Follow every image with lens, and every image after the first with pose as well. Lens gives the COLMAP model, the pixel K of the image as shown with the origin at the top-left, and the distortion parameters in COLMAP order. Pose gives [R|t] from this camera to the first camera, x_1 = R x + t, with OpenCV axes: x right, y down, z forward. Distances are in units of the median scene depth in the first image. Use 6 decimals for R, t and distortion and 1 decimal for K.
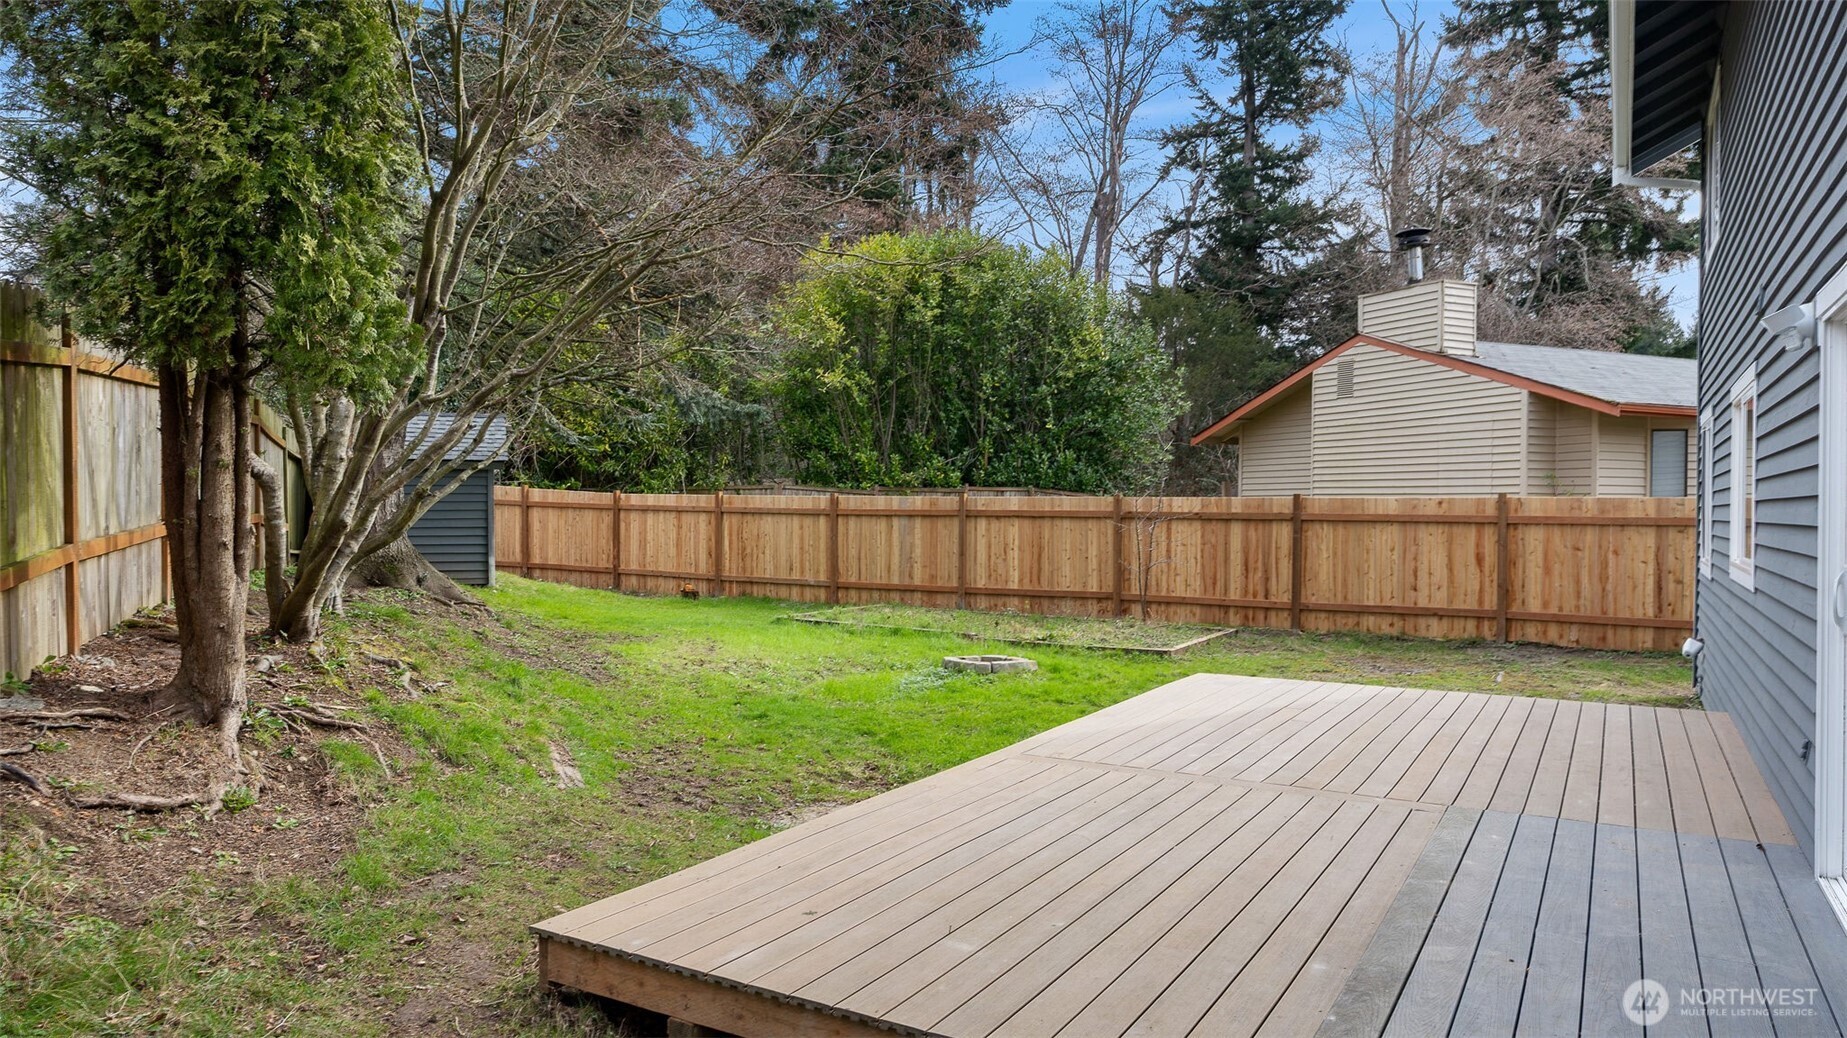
lens RADIAL K [[1228.6, 0, 922.9], [0, 1228.6, 517.4], [0, 0, 1]] dist [0.000229, 0.000014]
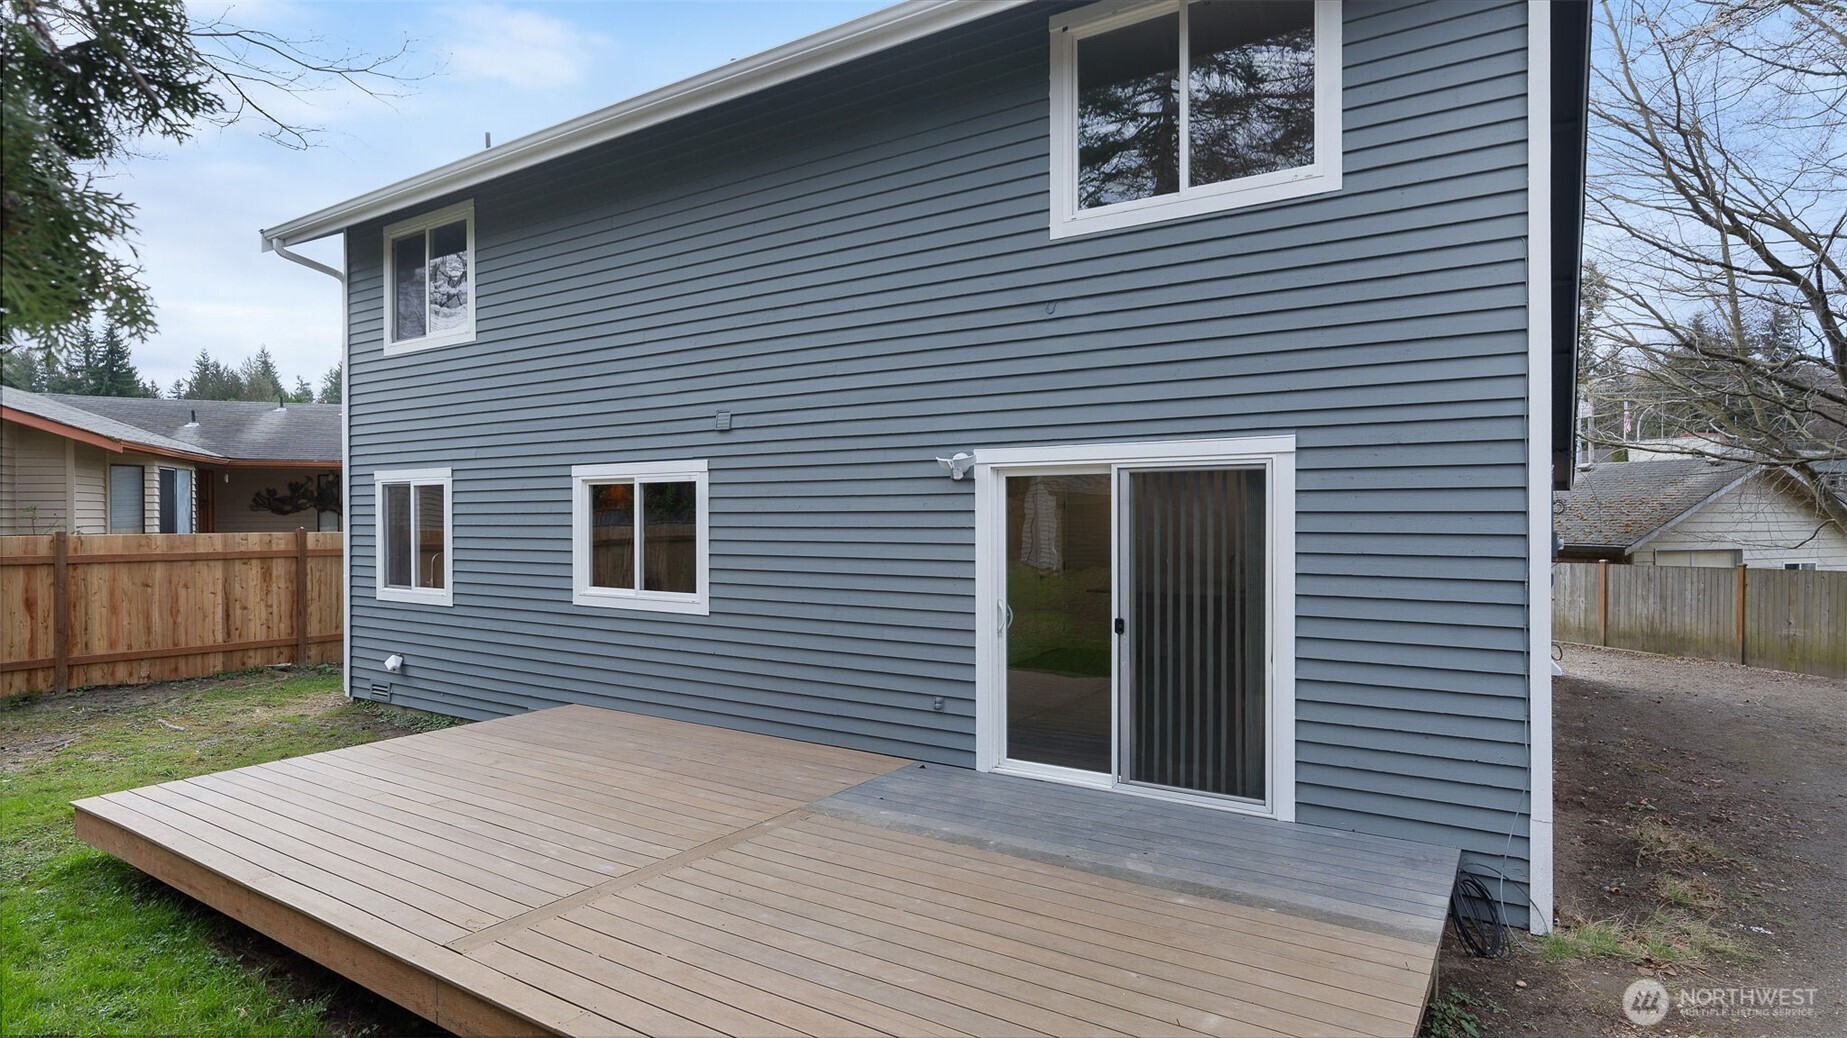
lens RADIAL K [[960.2, 0, 922.9], [0, 960.2, 518.7], [0, 0, 1]] dist [0.000858, 0.000186]
pose [[0.061440, -0.008183, 0.998077, -0.217587], [0.009781, 0.999923, 0.007596, -0.029046], [-0.998063, 0.009296, 0.061515, 0.310479]]
